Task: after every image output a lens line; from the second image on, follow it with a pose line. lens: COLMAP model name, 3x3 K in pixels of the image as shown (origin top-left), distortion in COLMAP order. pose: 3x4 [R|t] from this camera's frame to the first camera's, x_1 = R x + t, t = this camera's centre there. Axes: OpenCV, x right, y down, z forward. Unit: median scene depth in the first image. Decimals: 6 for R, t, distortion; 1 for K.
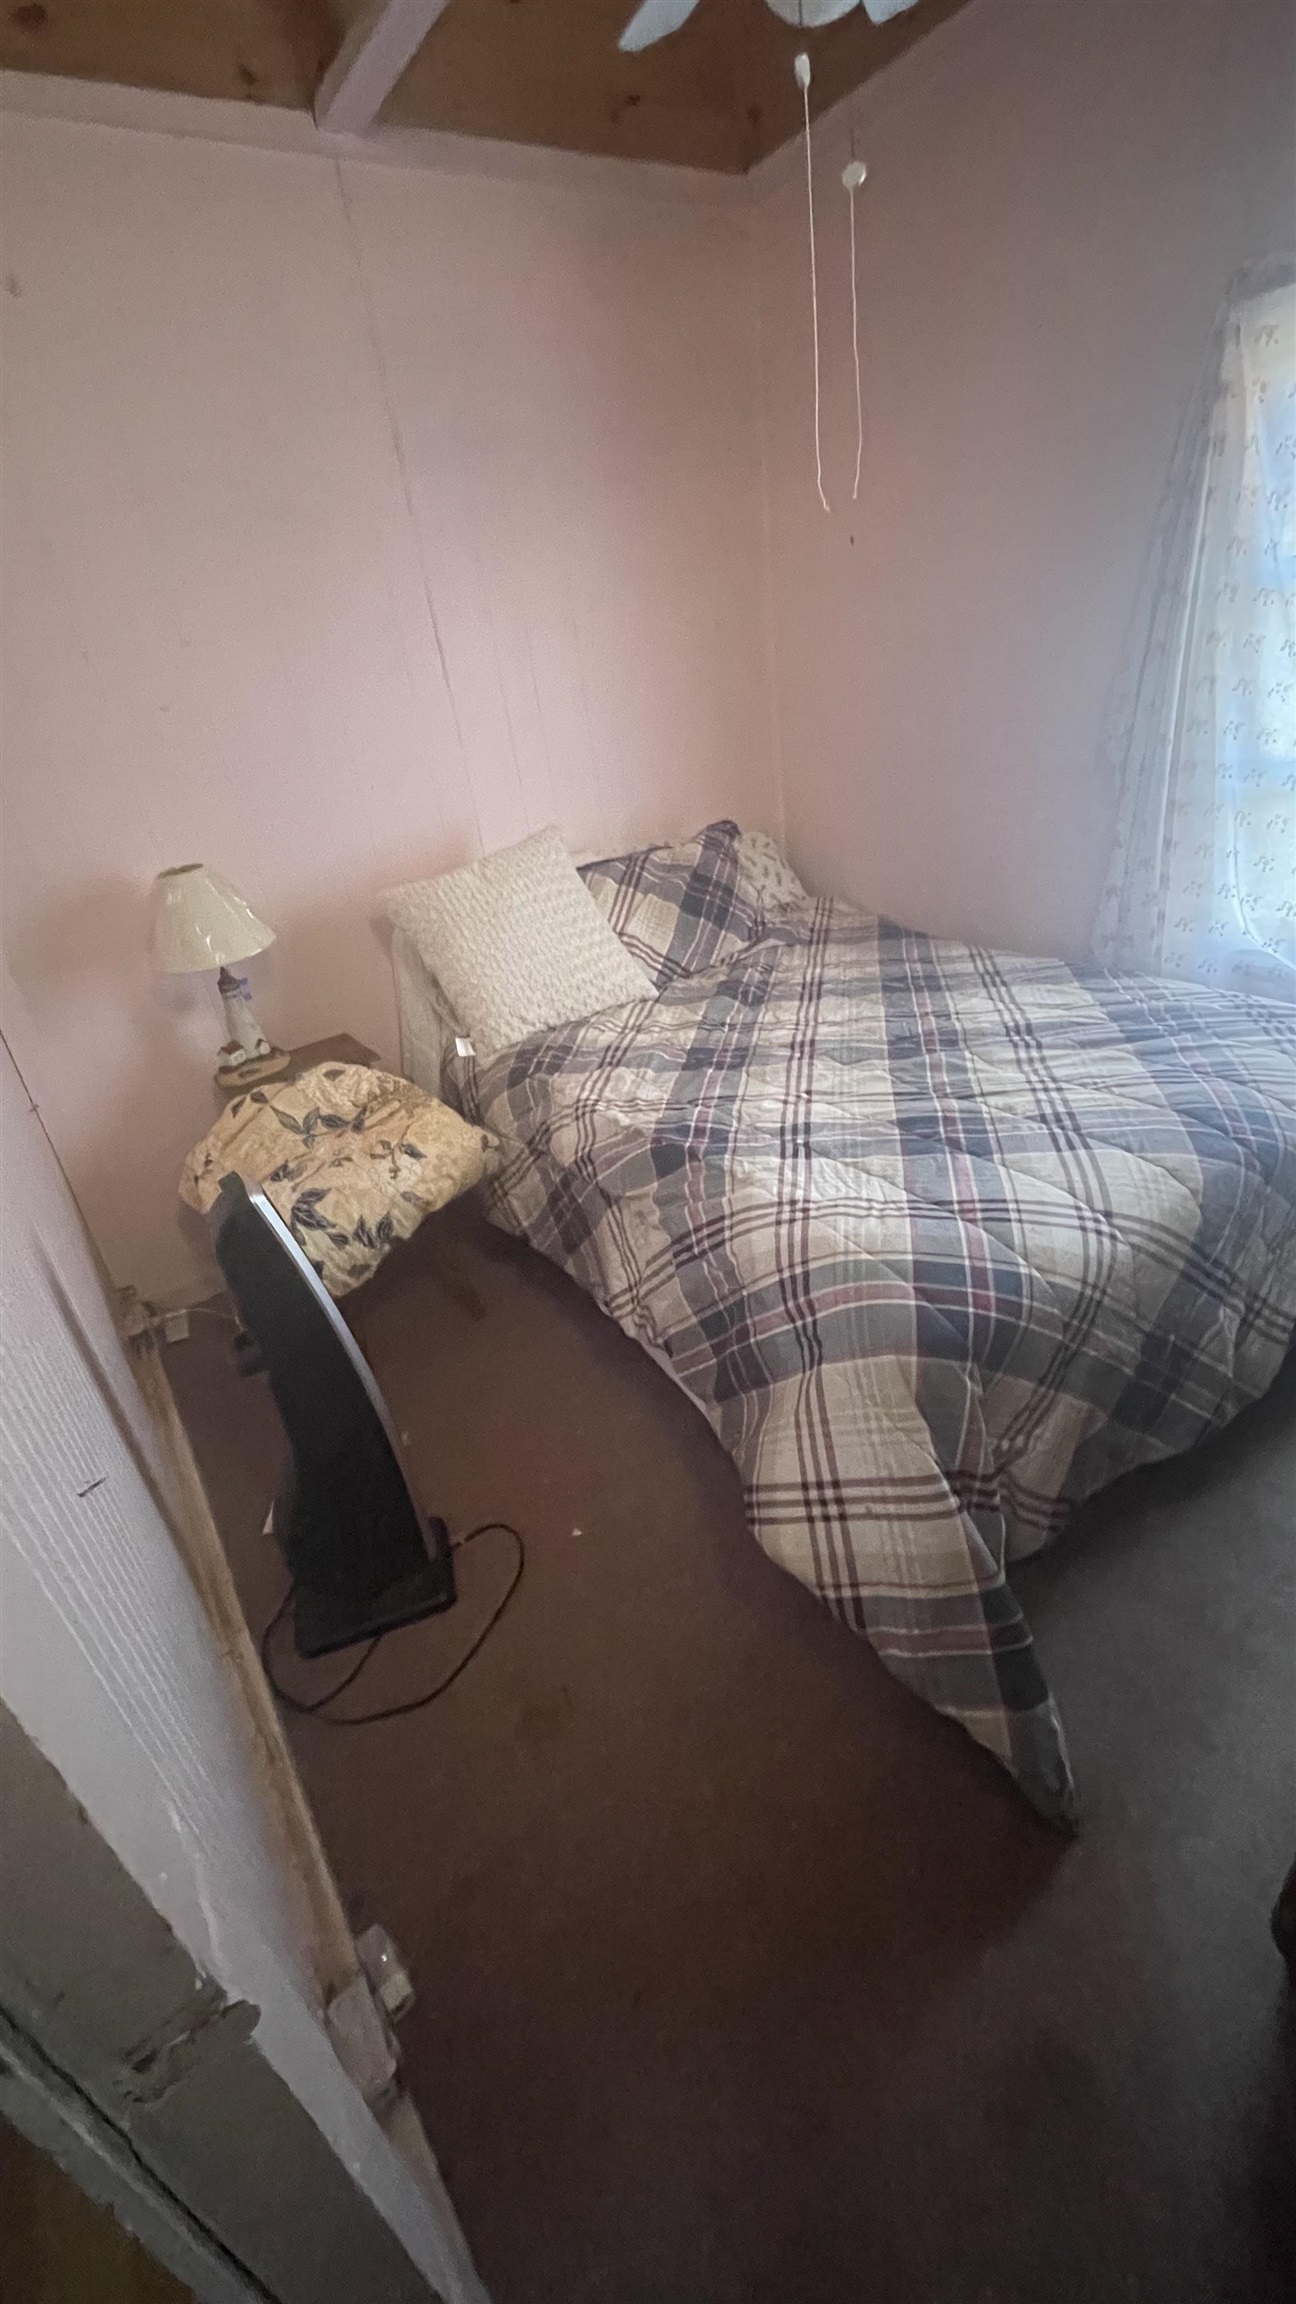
lens RADIAL K [[929.3, 0, 647.8], [0, 929.3, 1149.3], [0, 0, 1]] dist [-0.000799, -0.000382]
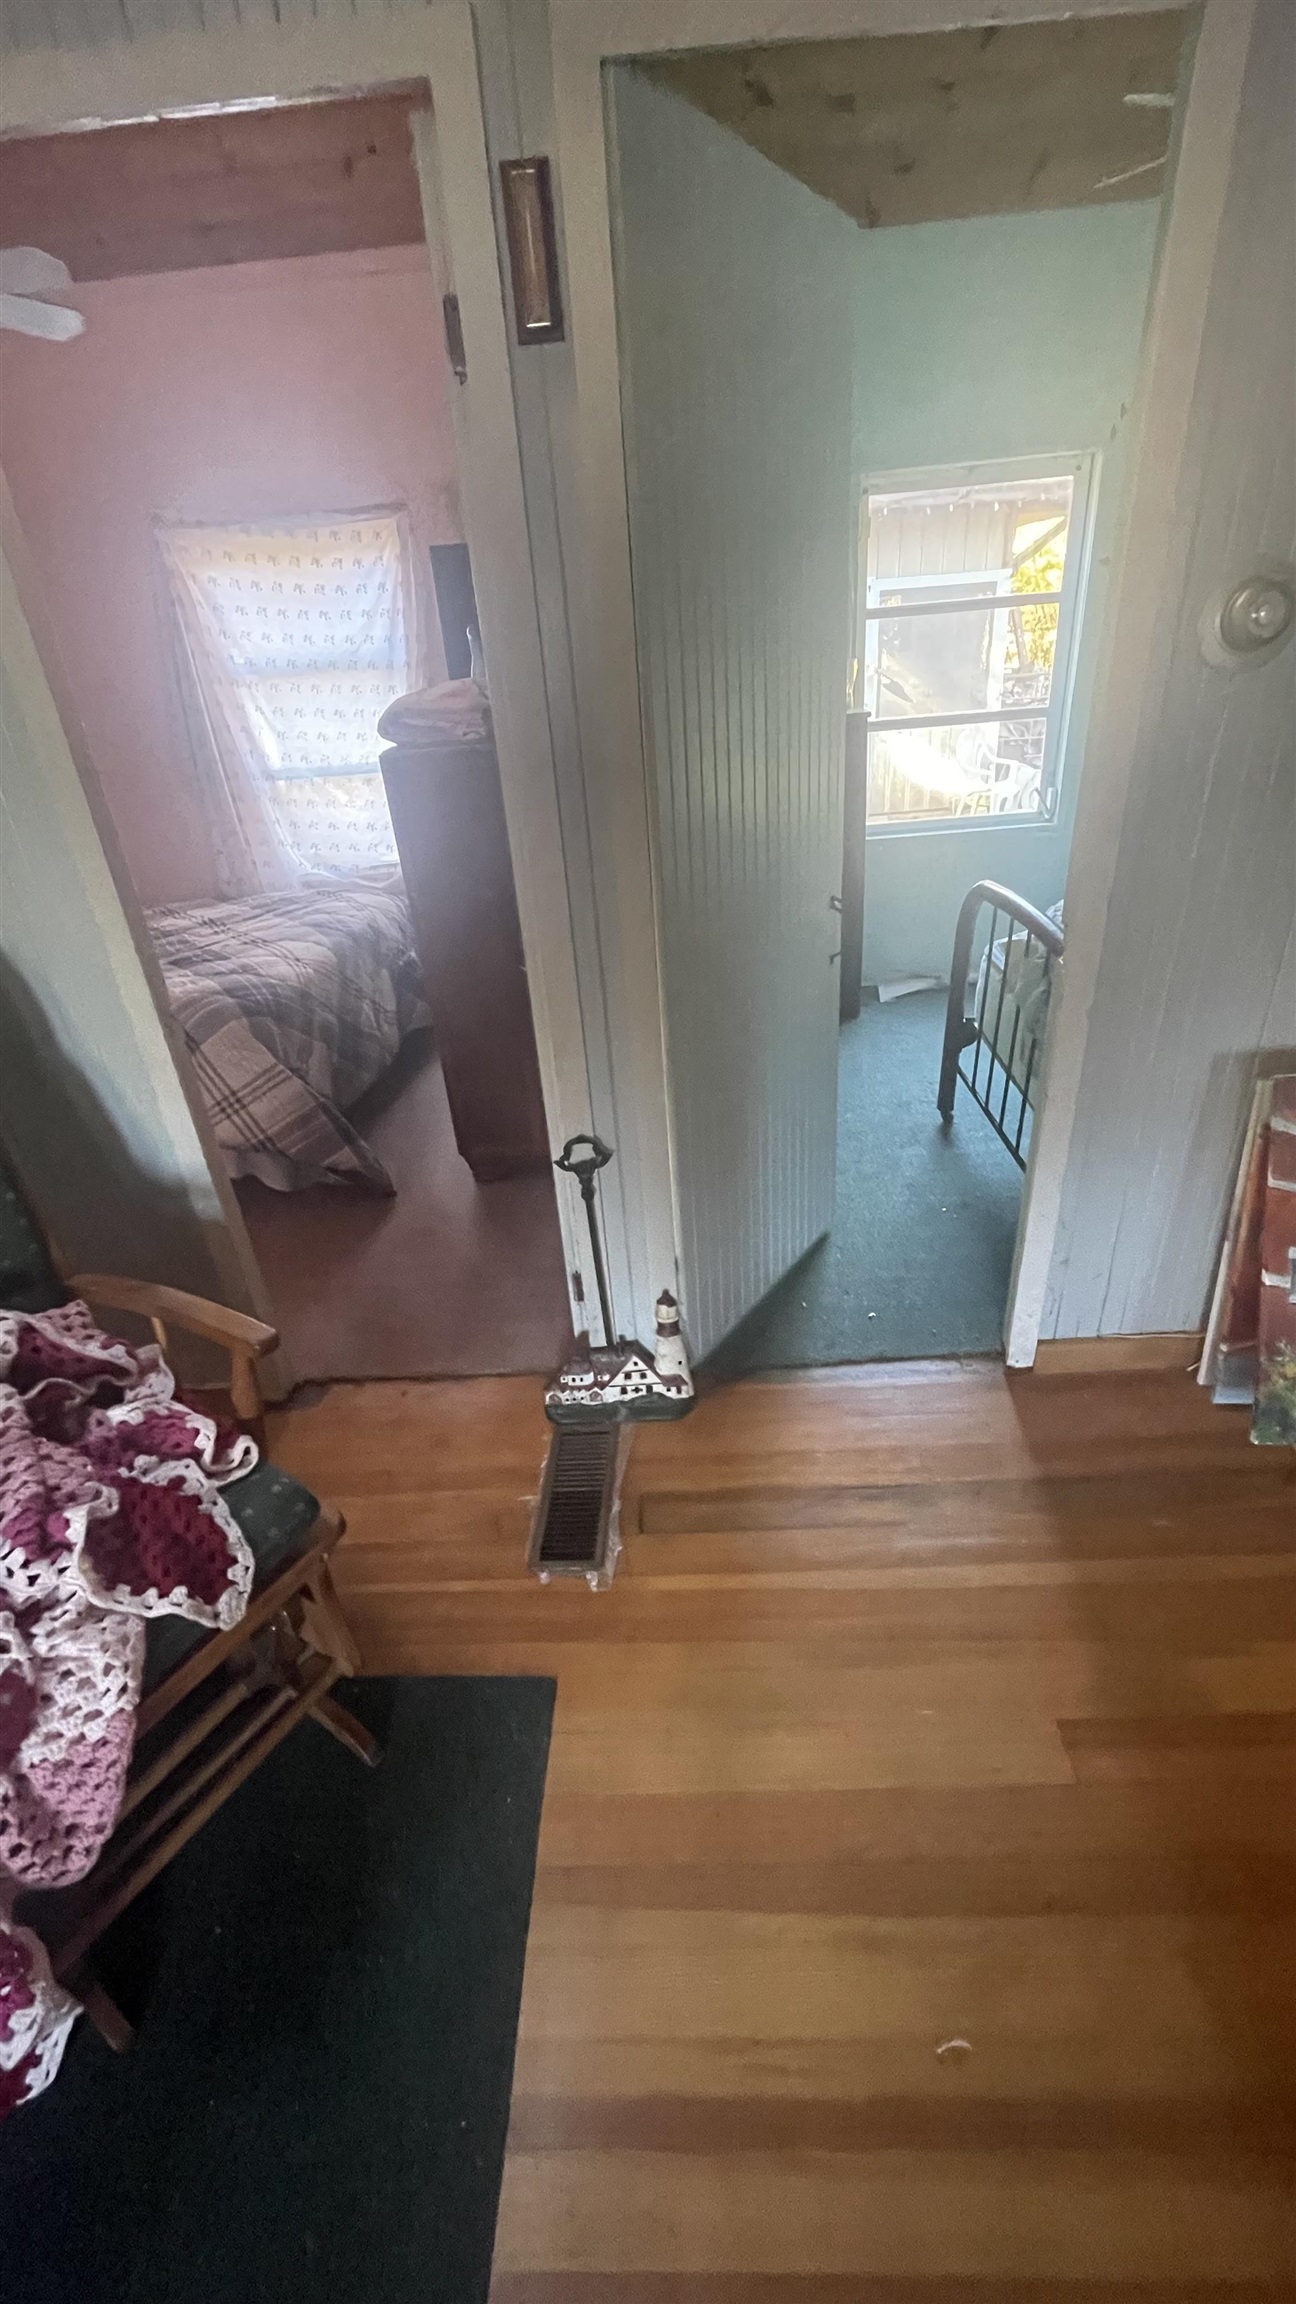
lens RADIAL K [[929.3, 0, 647.8], [0, 929.3, 1149.3], [0, 0, 1]] dist [-0.000799, -0.000382]
pose [[0.590093, -0.305566, 0.747275, -0.691656], [0.372706, 0.924177, 0.083591, 0.551843], [-0.716157, 0.229188, 0.659236, -0.795835]]
